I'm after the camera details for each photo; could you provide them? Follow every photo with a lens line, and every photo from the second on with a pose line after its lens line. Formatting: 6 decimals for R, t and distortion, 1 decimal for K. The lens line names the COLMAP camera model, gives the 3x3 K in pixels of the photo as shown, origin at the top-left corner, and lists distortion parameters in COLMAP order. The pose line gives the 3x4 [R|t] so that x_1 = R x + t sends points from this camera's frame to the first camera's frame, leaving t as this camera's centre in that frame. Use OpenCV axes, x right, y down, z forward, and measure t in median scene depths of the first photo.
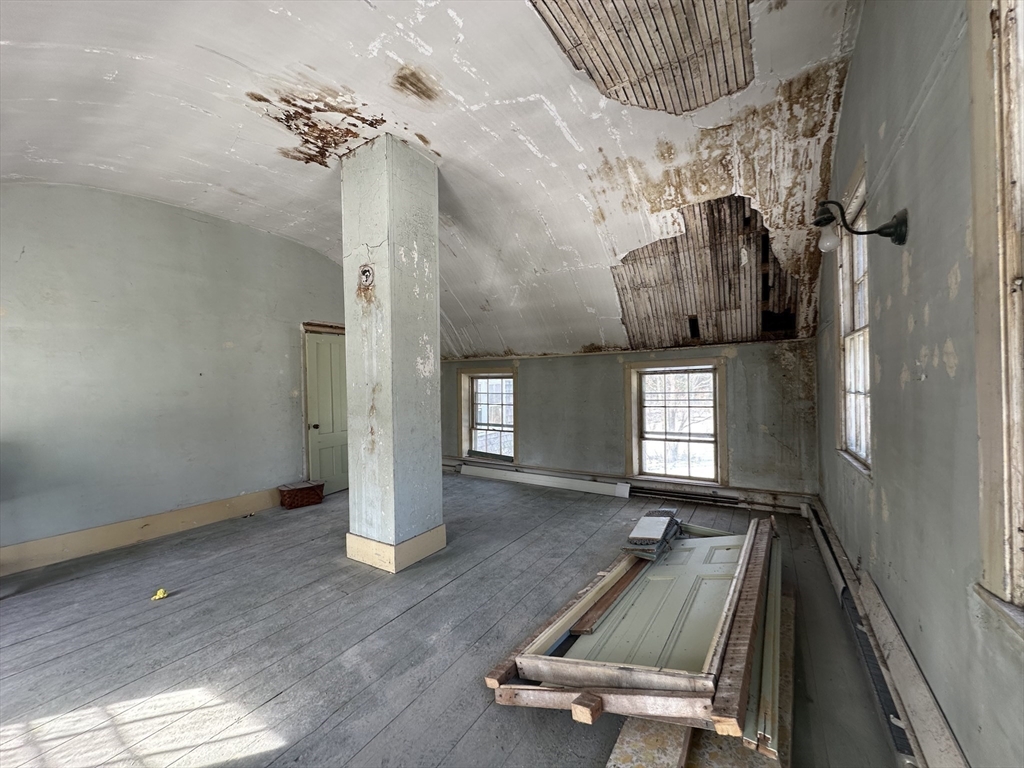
lens RADIAL K [[405.9, 0, 509.8], [0, 405.9, 383.0], [0, 0, 1]] dist [-0.000740, -0.000223]
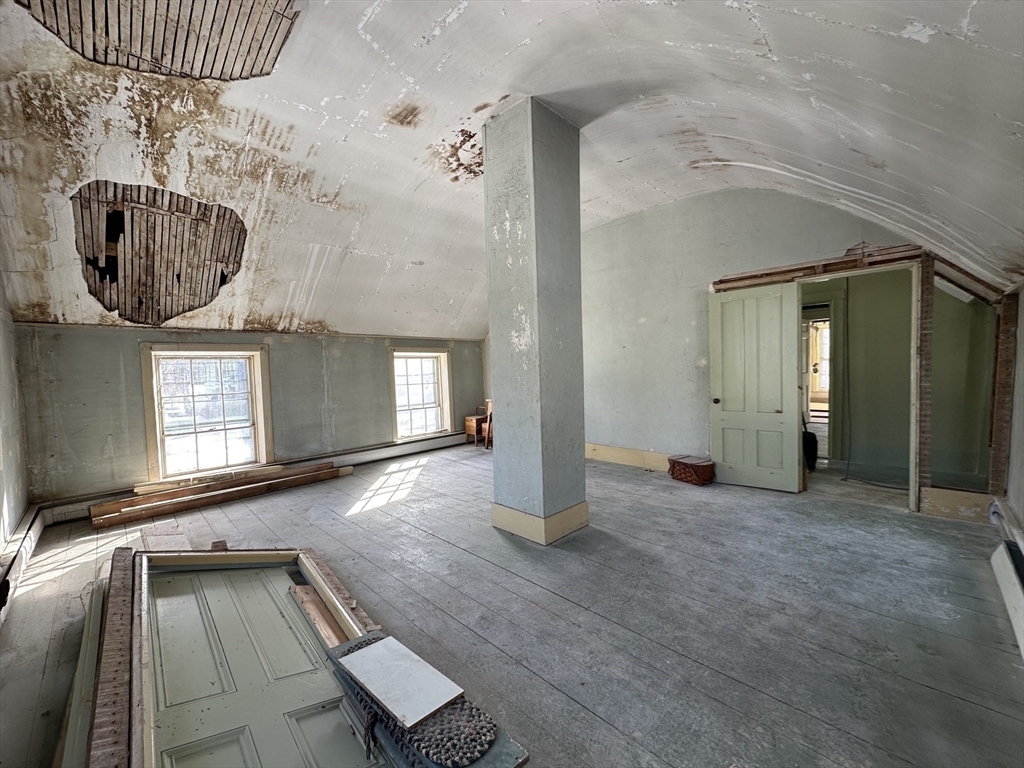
lens RADIAL K [[405.9, 0, 509.8], [0, 405.9, 383.0], [0, 0, 1]] dist [-0.000740, -0.000223]
pose [[-0.215577, 0.067895, -0.974124, 0.684557], [0.033527, 0.997506, 0.062105, 0.000409], [0.975911, -0.019271, -0.217316, 1.130290]]
